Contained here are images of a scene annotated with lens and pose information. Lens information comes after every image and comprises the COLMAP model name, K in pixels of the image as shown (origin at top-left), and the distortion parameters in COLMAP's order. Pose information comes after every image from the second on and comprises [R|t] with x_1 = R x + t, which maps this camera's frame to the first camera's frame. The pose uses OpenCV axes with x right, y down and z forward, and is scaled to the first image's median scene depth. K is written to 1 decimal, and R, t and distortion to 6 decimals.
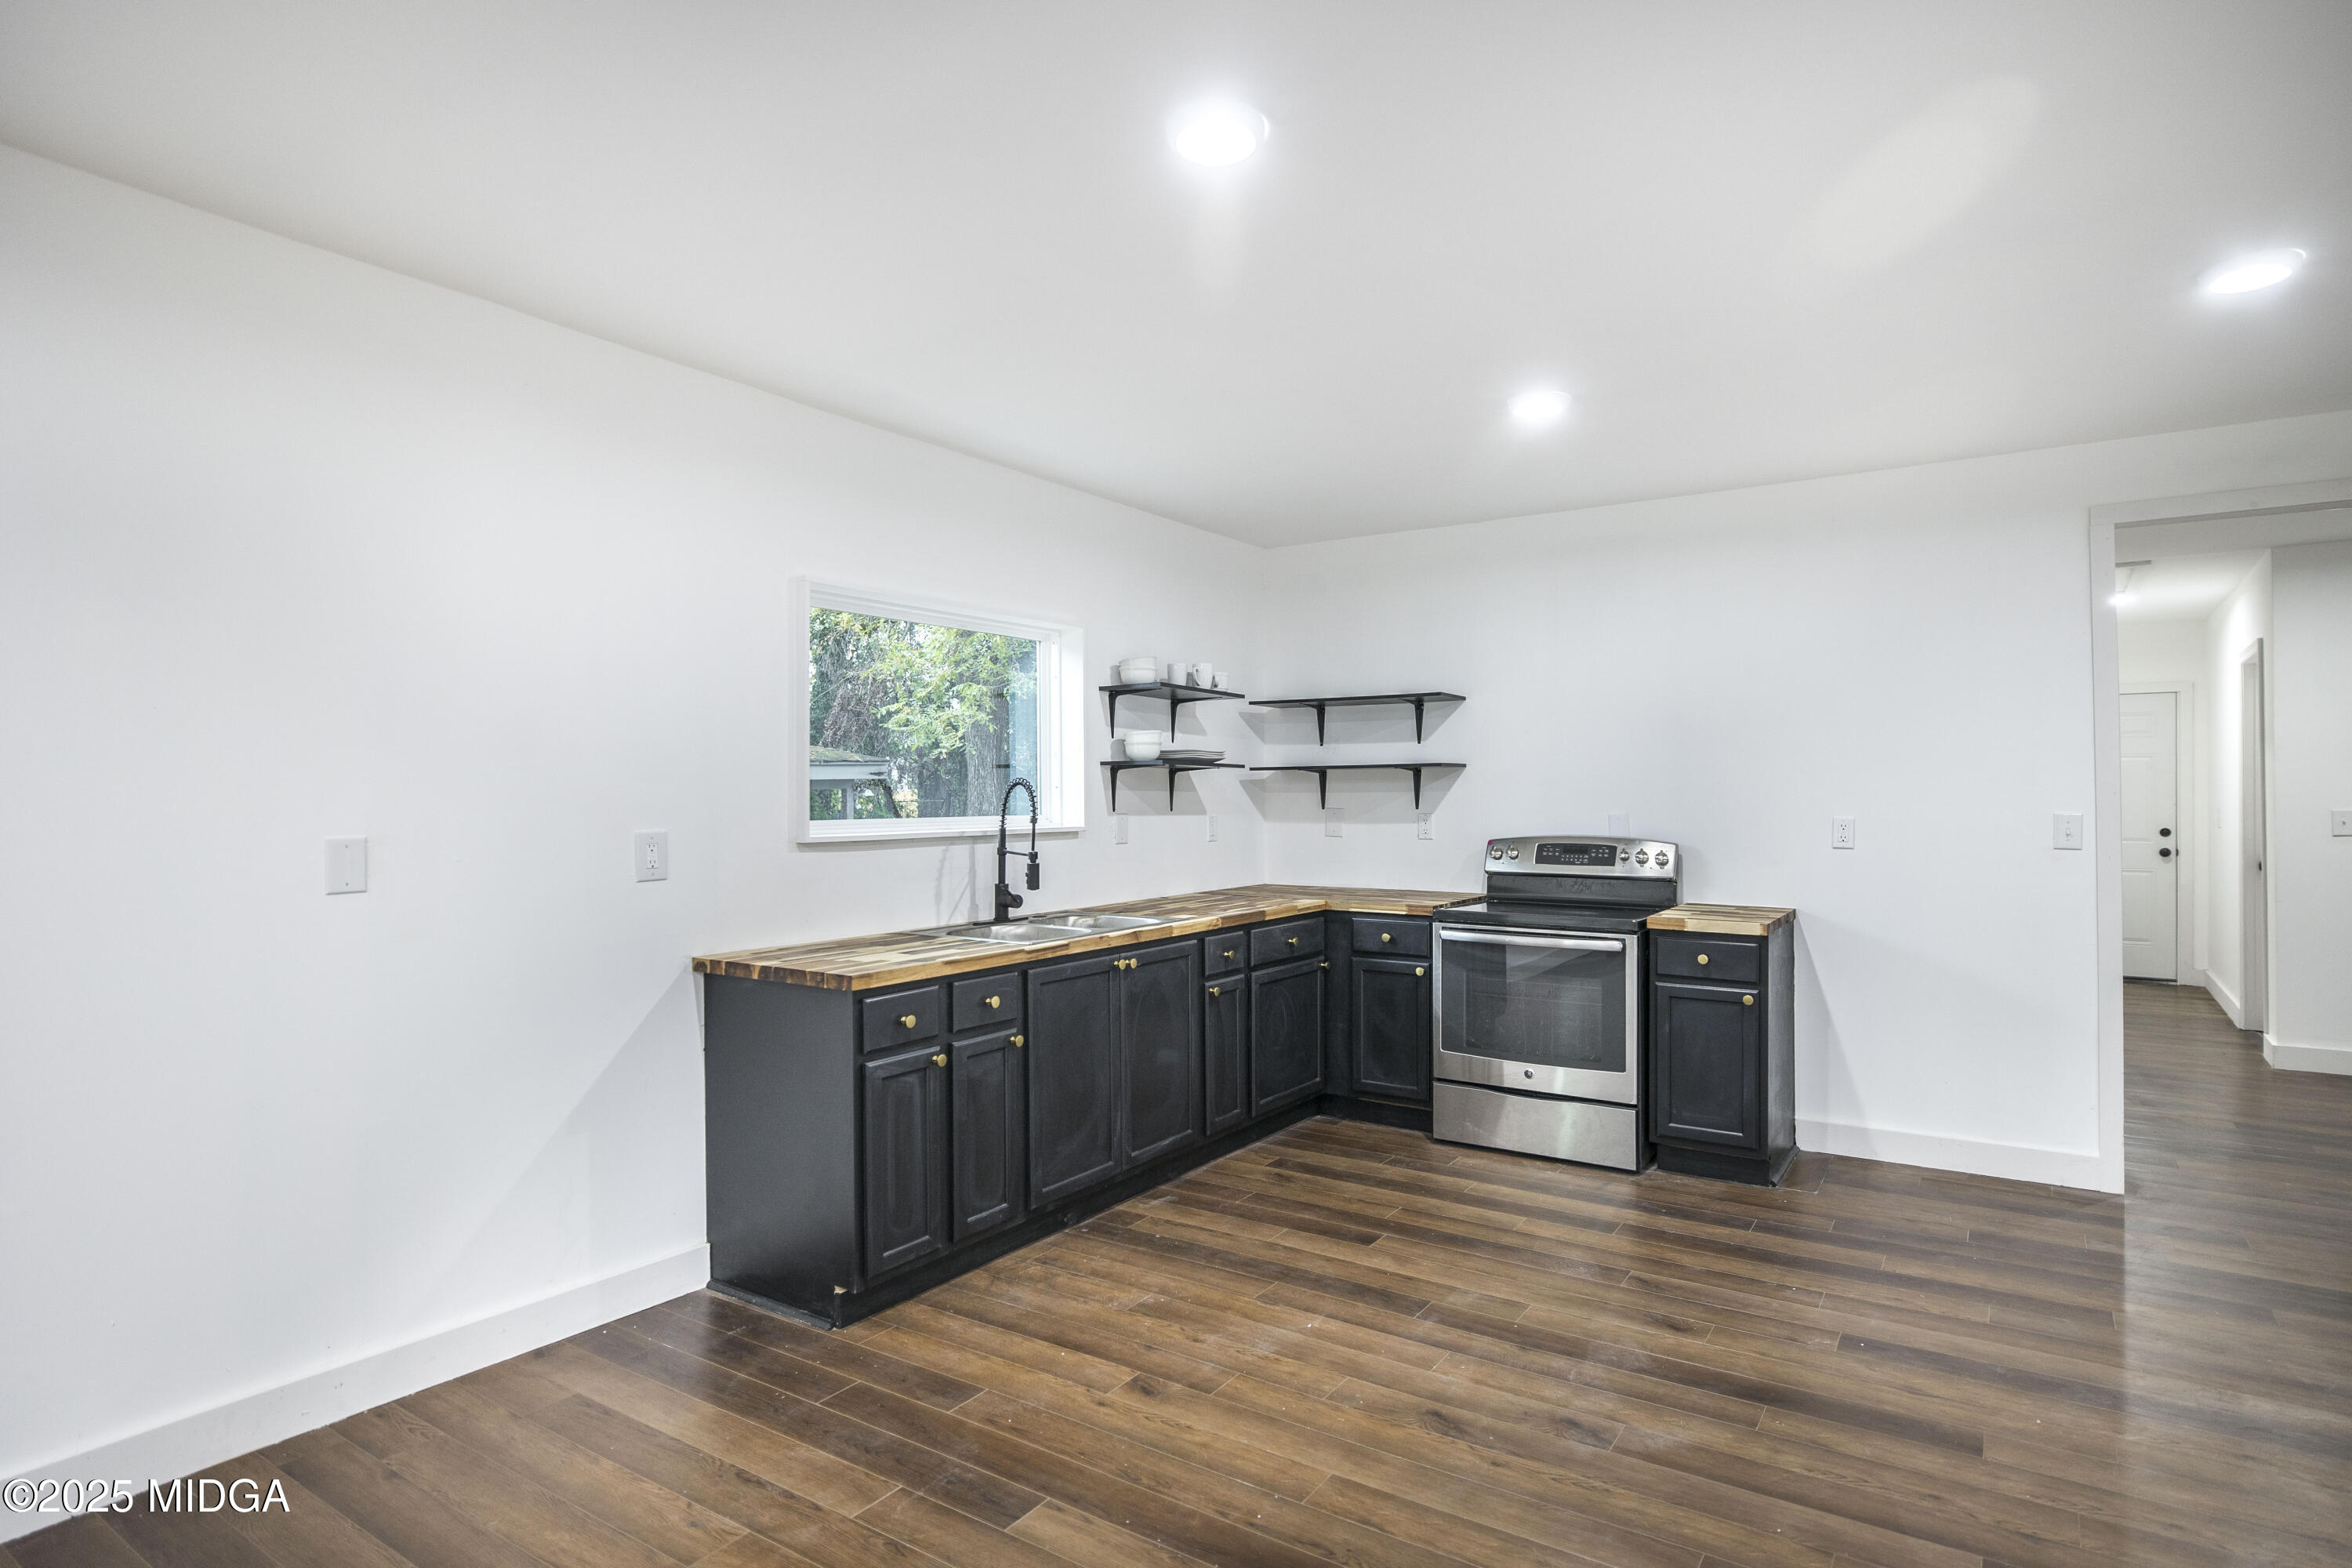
lens RADIAL K [[1231.1, 0, 1171.9], [0, 1231.1, 794.0], [0, 0, 1]] dist [0.005047, 0.000771]
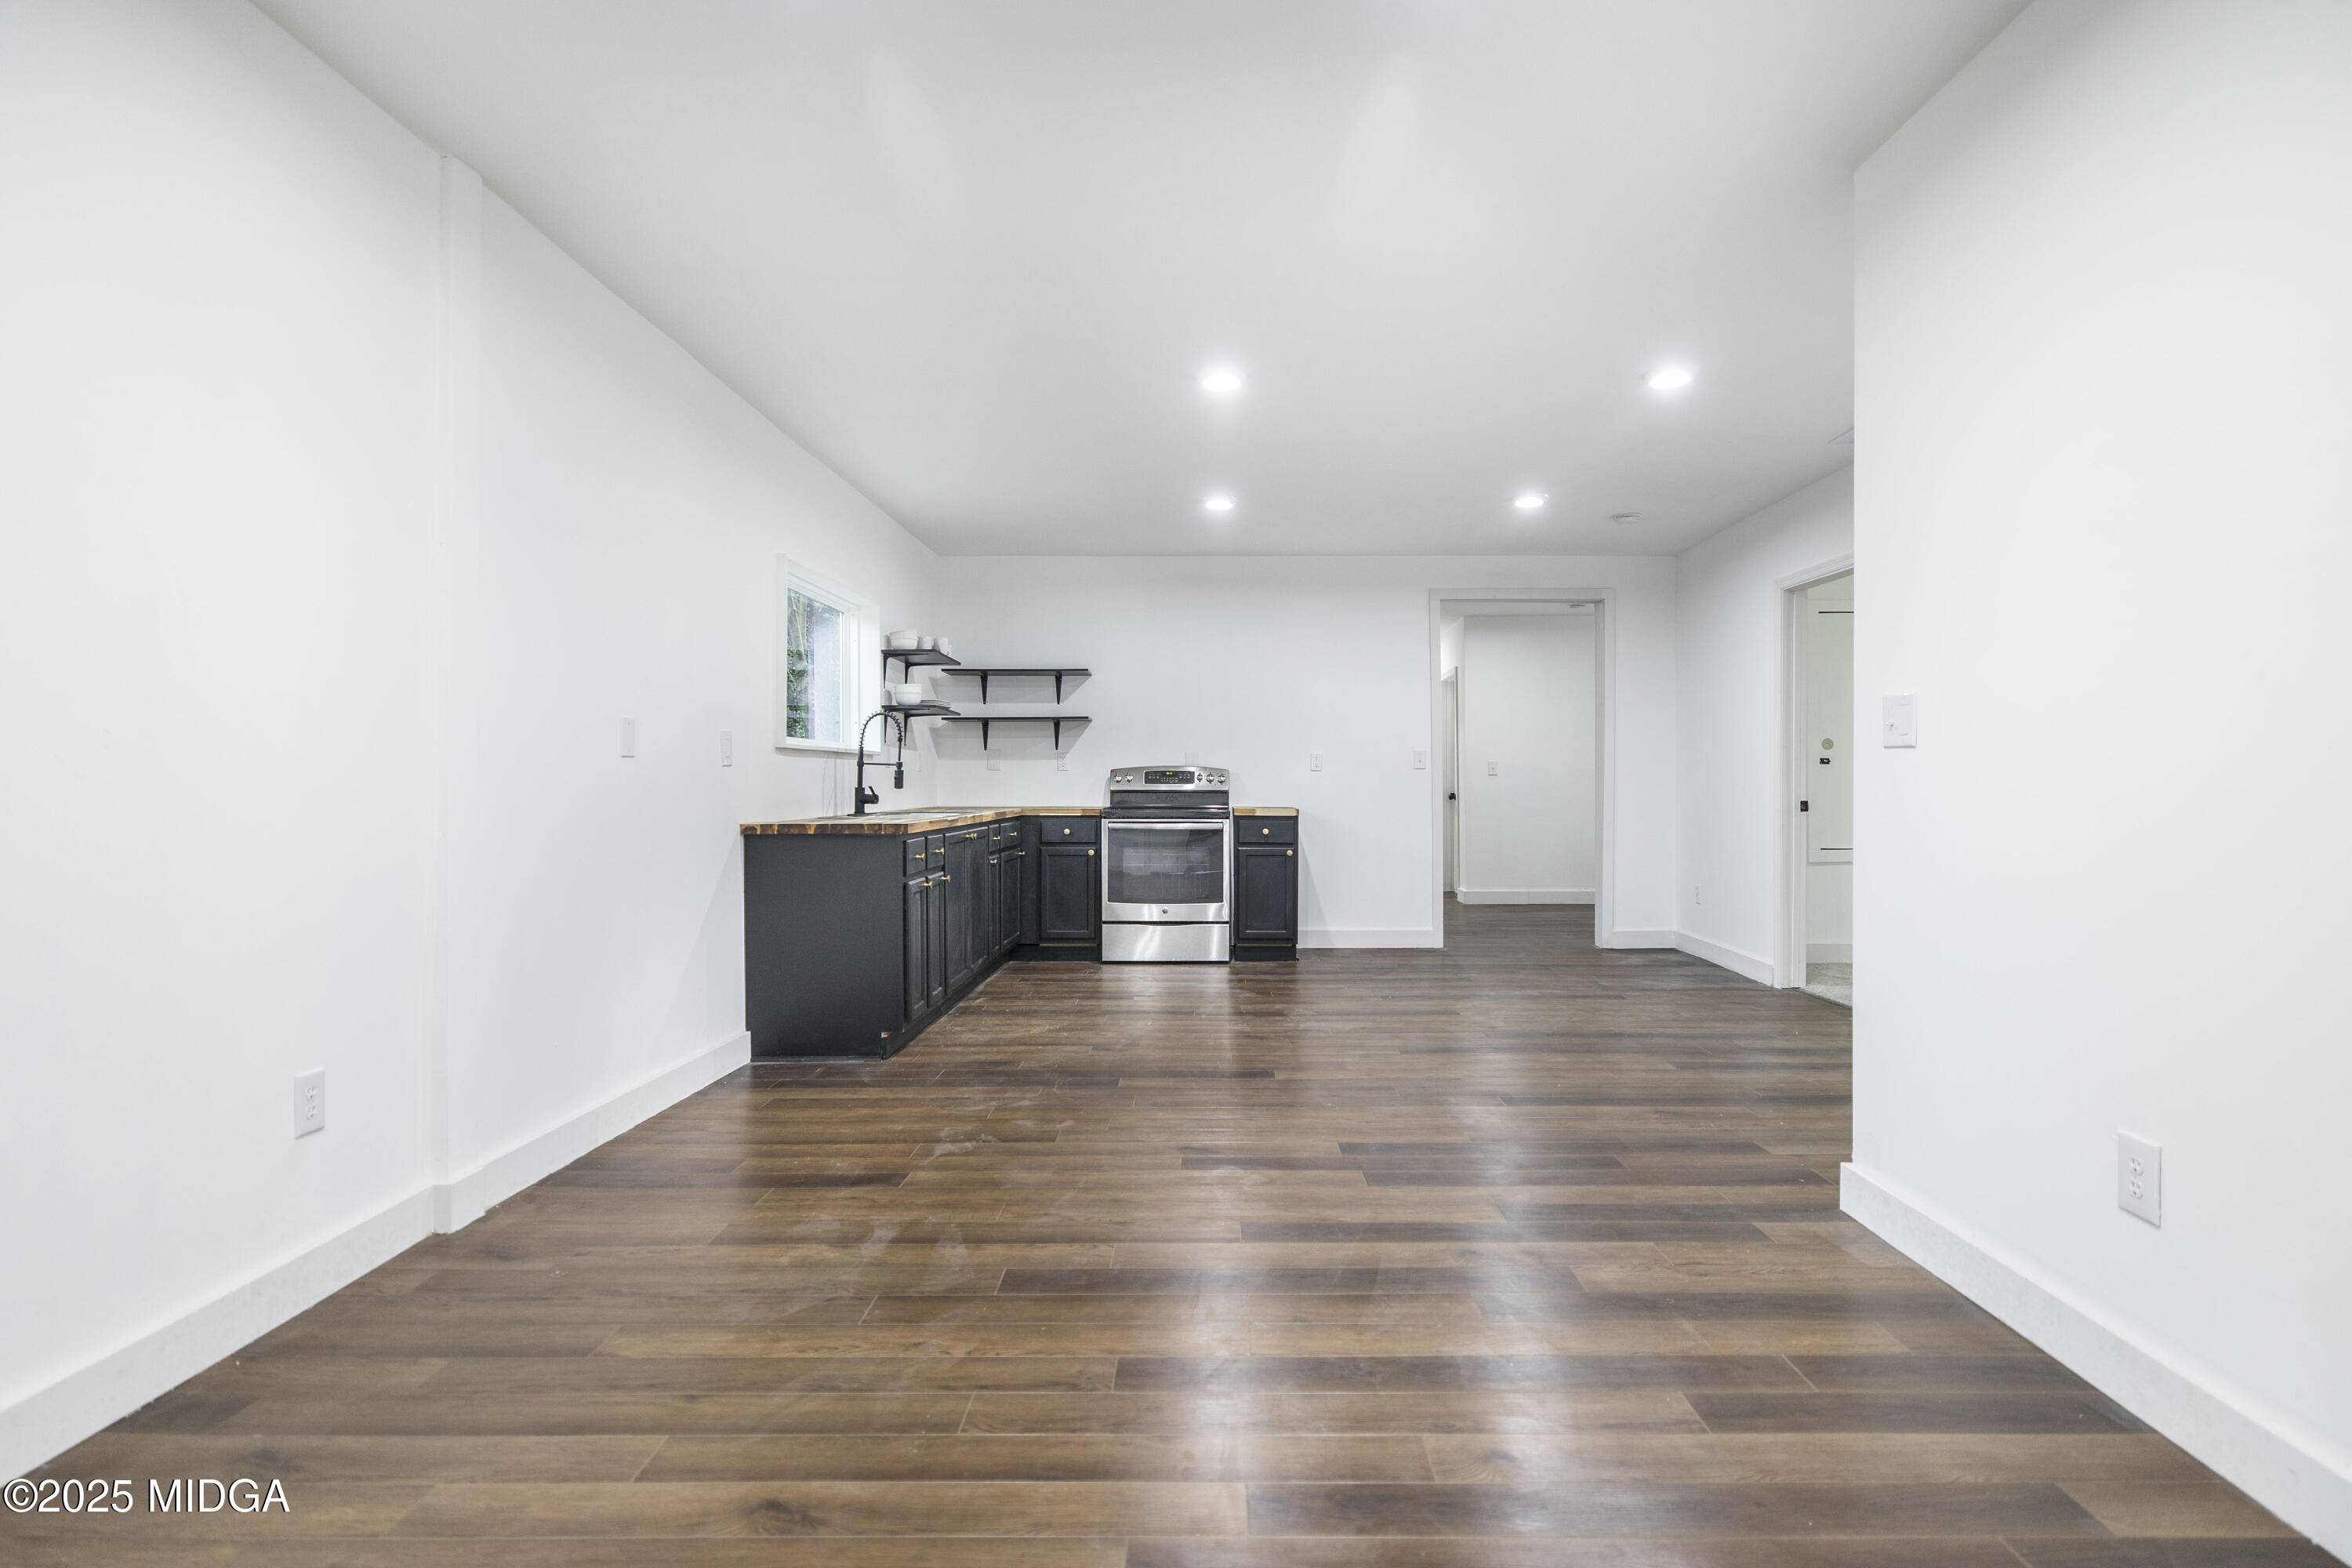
lens RADIAL K [[1210.6, 0, 1184.9], [0, 1210.6, 782.5], [0, 0, 1]] dist [0.000269, -0.000074]
pose [[0.831436, 0.003534, 0.555609, -0.558118], [0.000083, 0.999979, -0.006485, 0.072386], [-0.555620, 0.005438, 0.831418, -0.312062]]
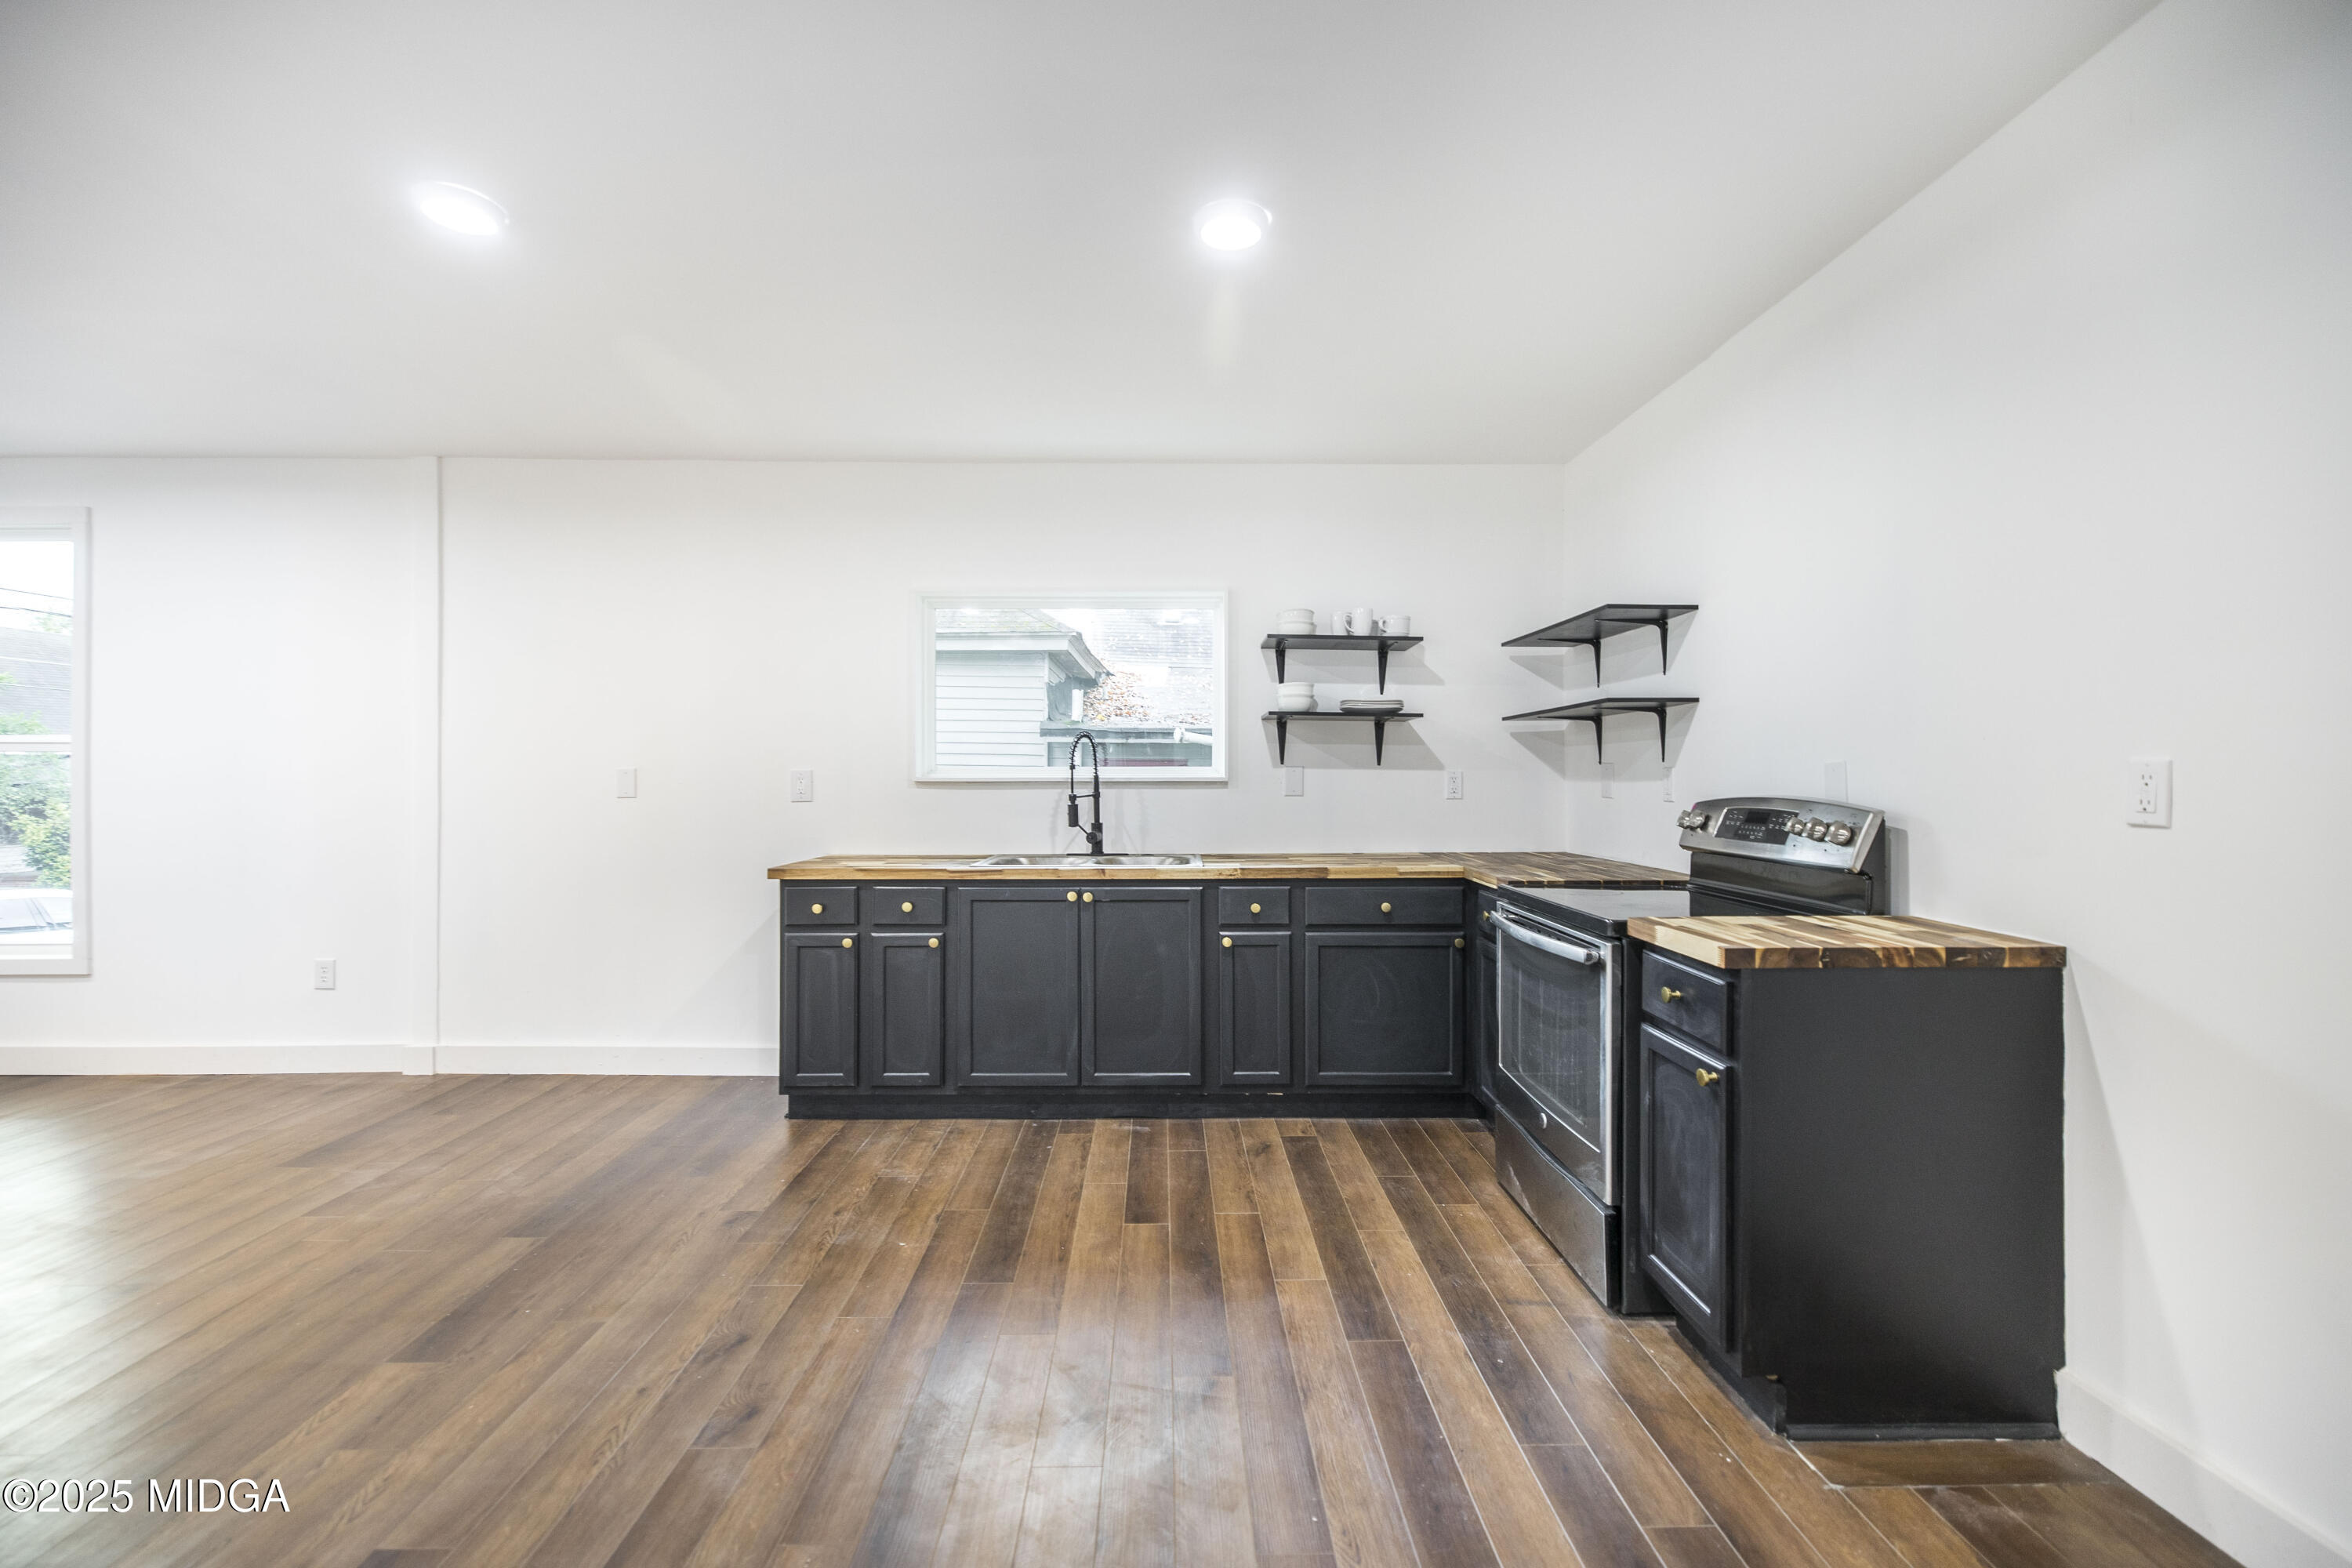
lens RADIAL K [[1000.1, 0, 1194.8], [0, 1000.1, 785.1], [0, 0, 1]] dist [0.001858, -0.000187]
pose [[0.575828, 0.007621, -0.817535, 0.652771], [-0.003508, 0.999970, 0.006852, 0.028402], [0.817563, -0.001078, 0.575838, 0.501744]]
